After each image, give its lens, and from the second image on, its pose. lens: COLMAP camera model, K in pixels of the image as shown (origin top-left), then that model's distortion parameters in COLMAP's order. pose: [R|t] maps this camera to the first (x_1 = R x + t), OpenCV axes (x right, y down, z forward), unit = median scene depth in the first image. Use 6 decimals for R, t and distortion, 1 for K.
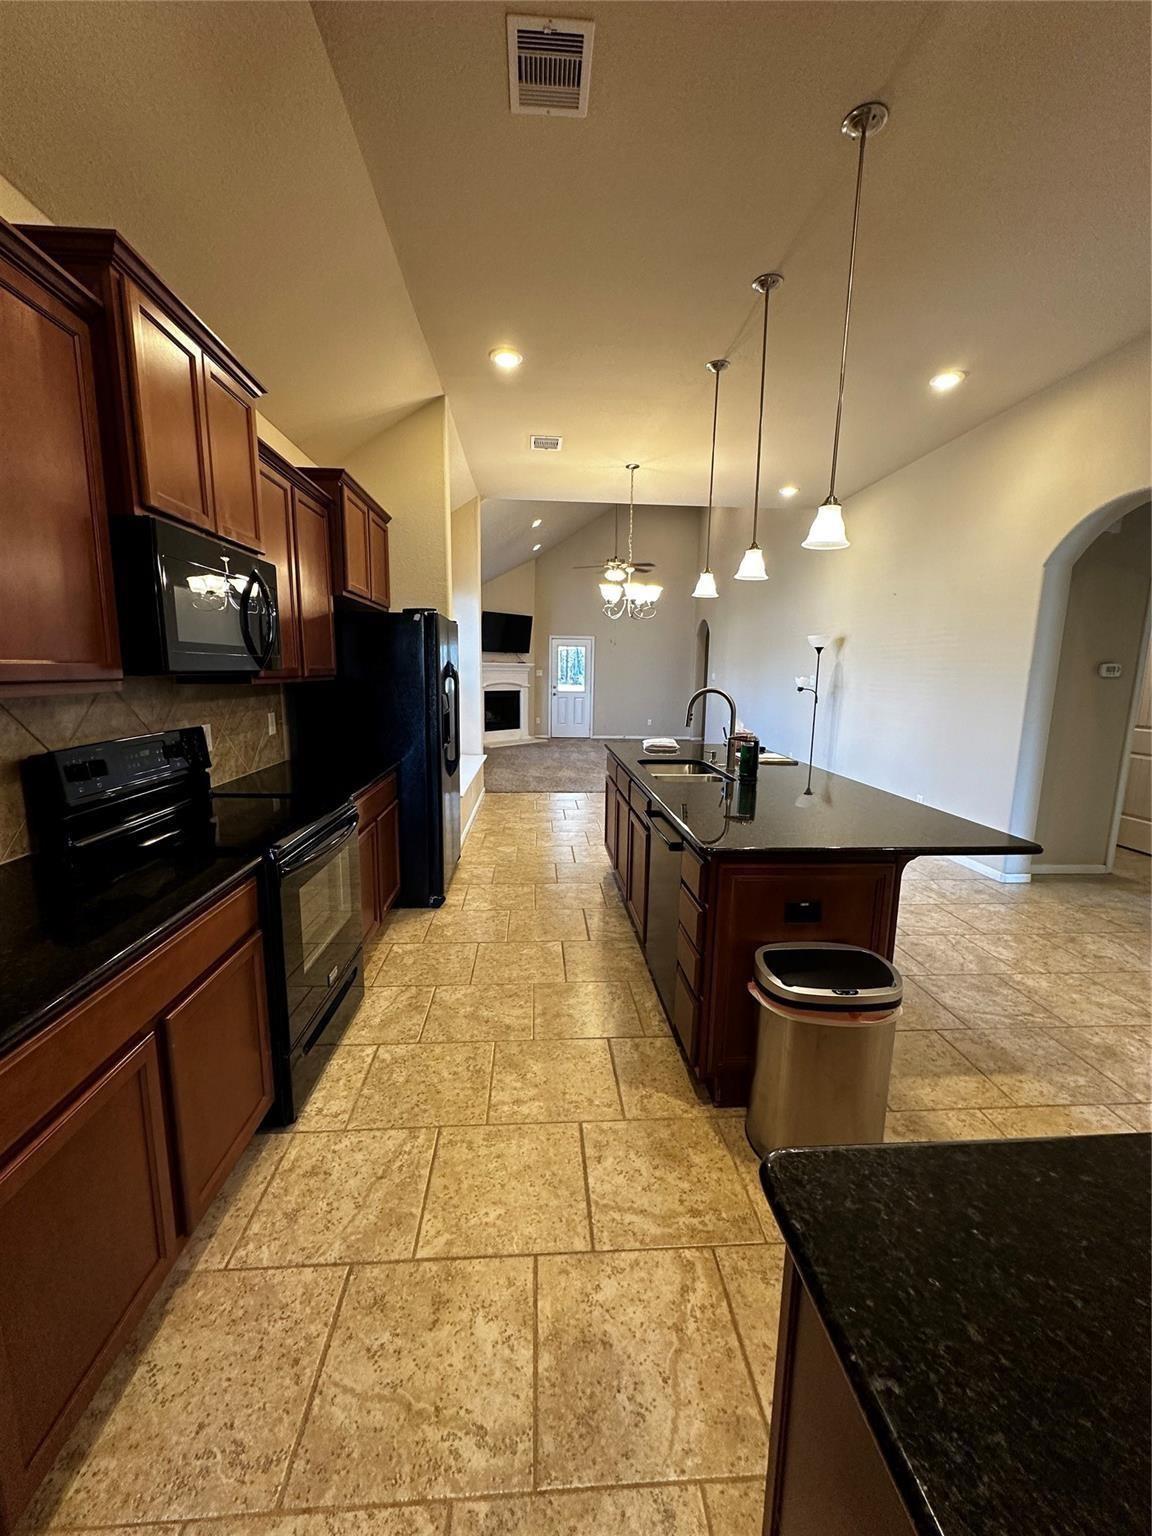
lens RADIAL K [[607.8, 0, 574.6], [0, 607.8, 768.4], [0, 0, 1]] dist [-0.003766, 0.000610]
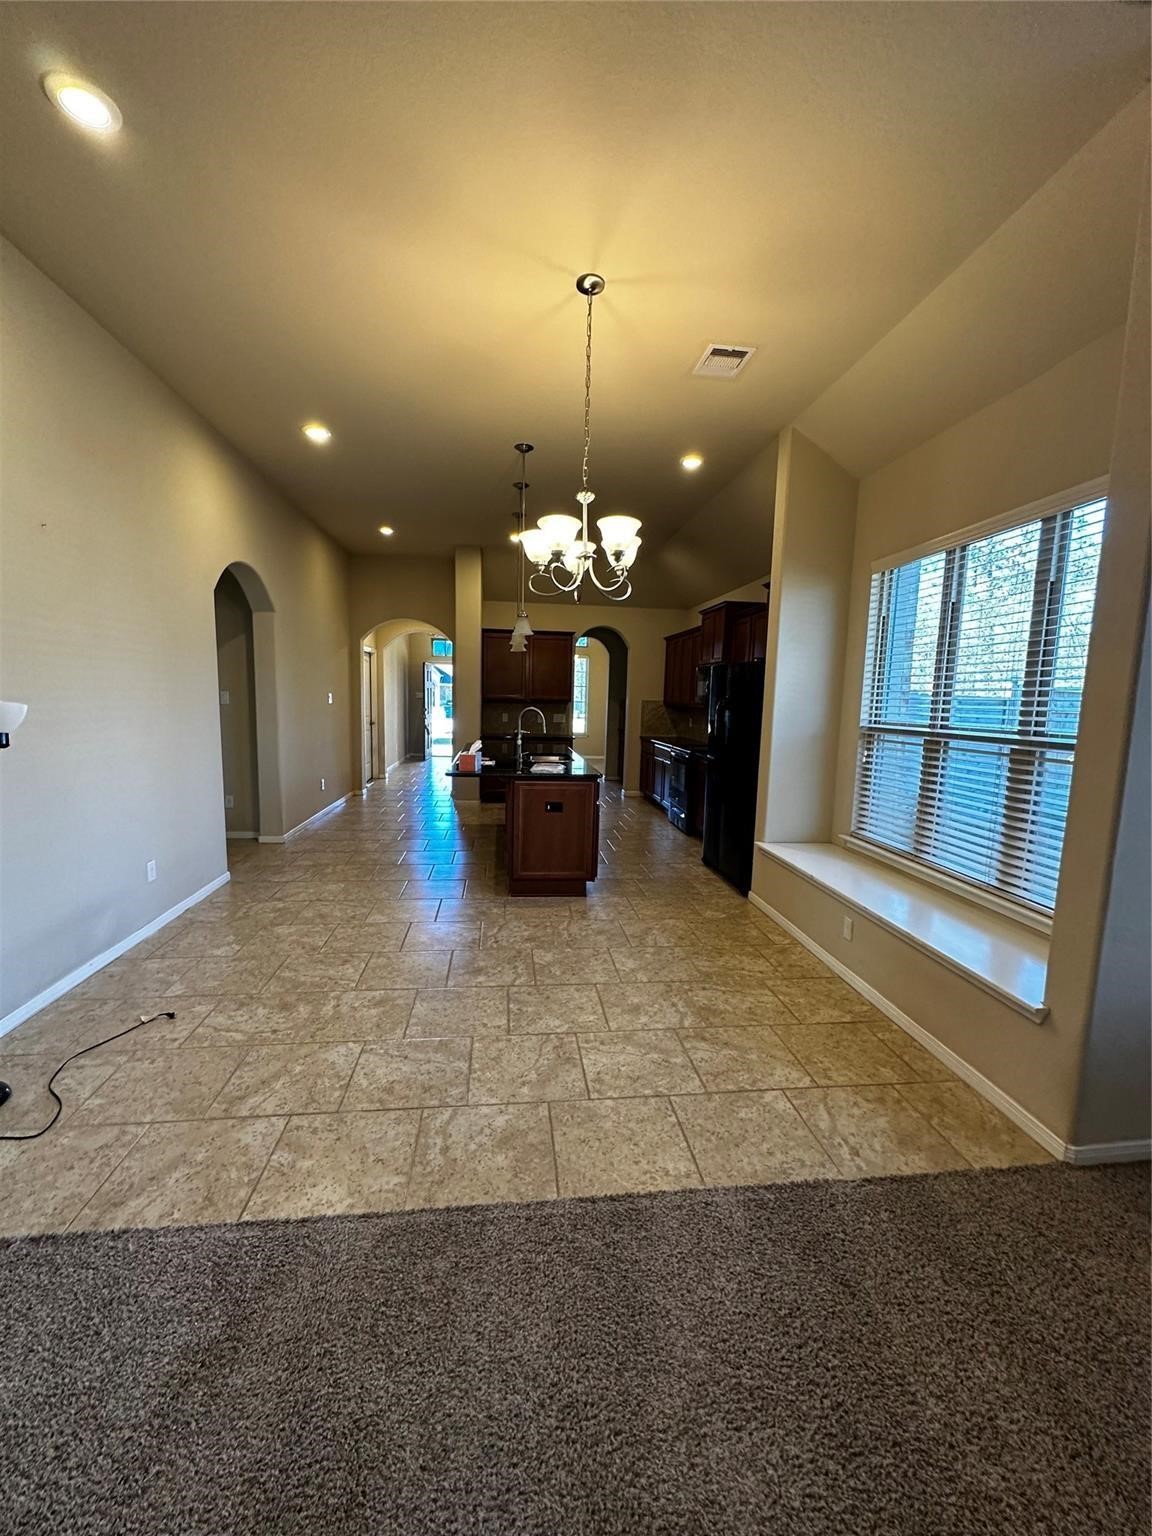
lens RADIAL K [[607.8, 0, 574.6], [0, 607.8, 768.4], [0, 0, 1]] dist [-0.003766, 0.000610]
pose [[-0.997733, -0.031516, -0.059469, 0.229676], [-0.046712, 0.960381, 0.274746, -0.475127], [0.048454, 0.276901, -0.959676, 2.903705]]
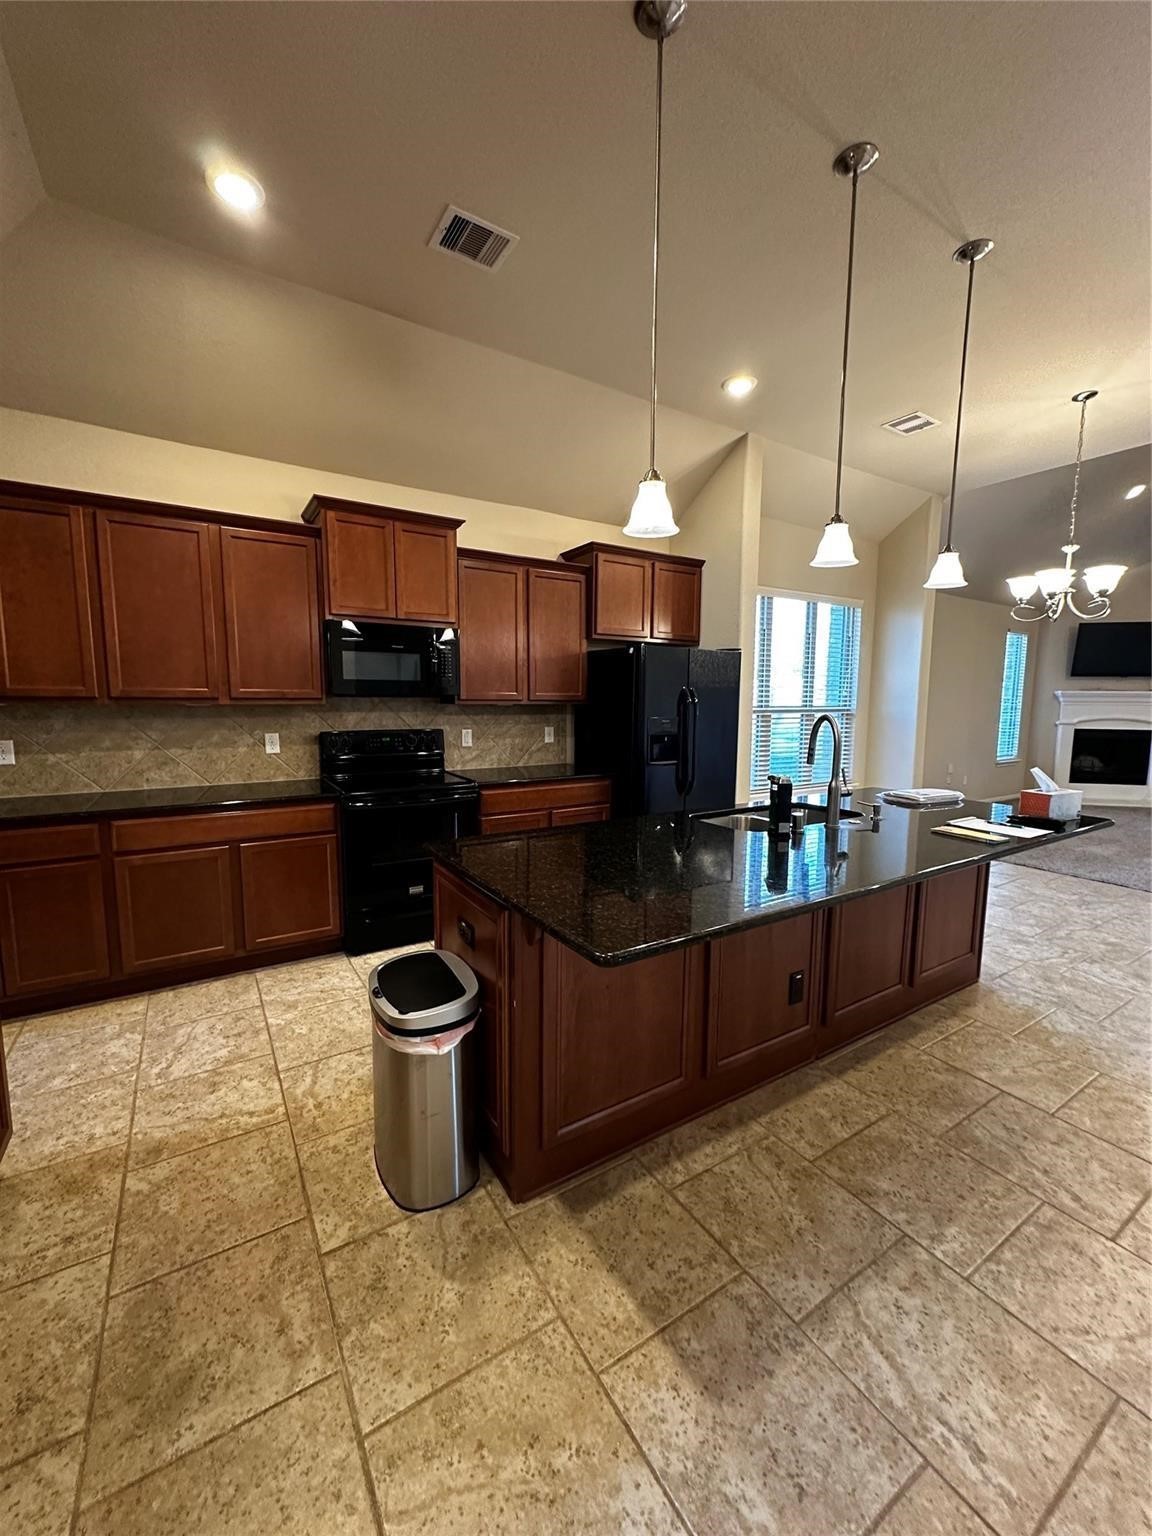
lens RADIAL K [[607.8, 0, 574.6], [0, 607.8, 768.4], [0, 0, 1]] dist [-0.003766, 0.000610]
pose [[0.477126, 0.092919, -0.873909, 0.832265], [-0.141729, 0.989514, 0.027831, -0.048879], [0.867331, 0.110580, 0.485292, 0.420611]]
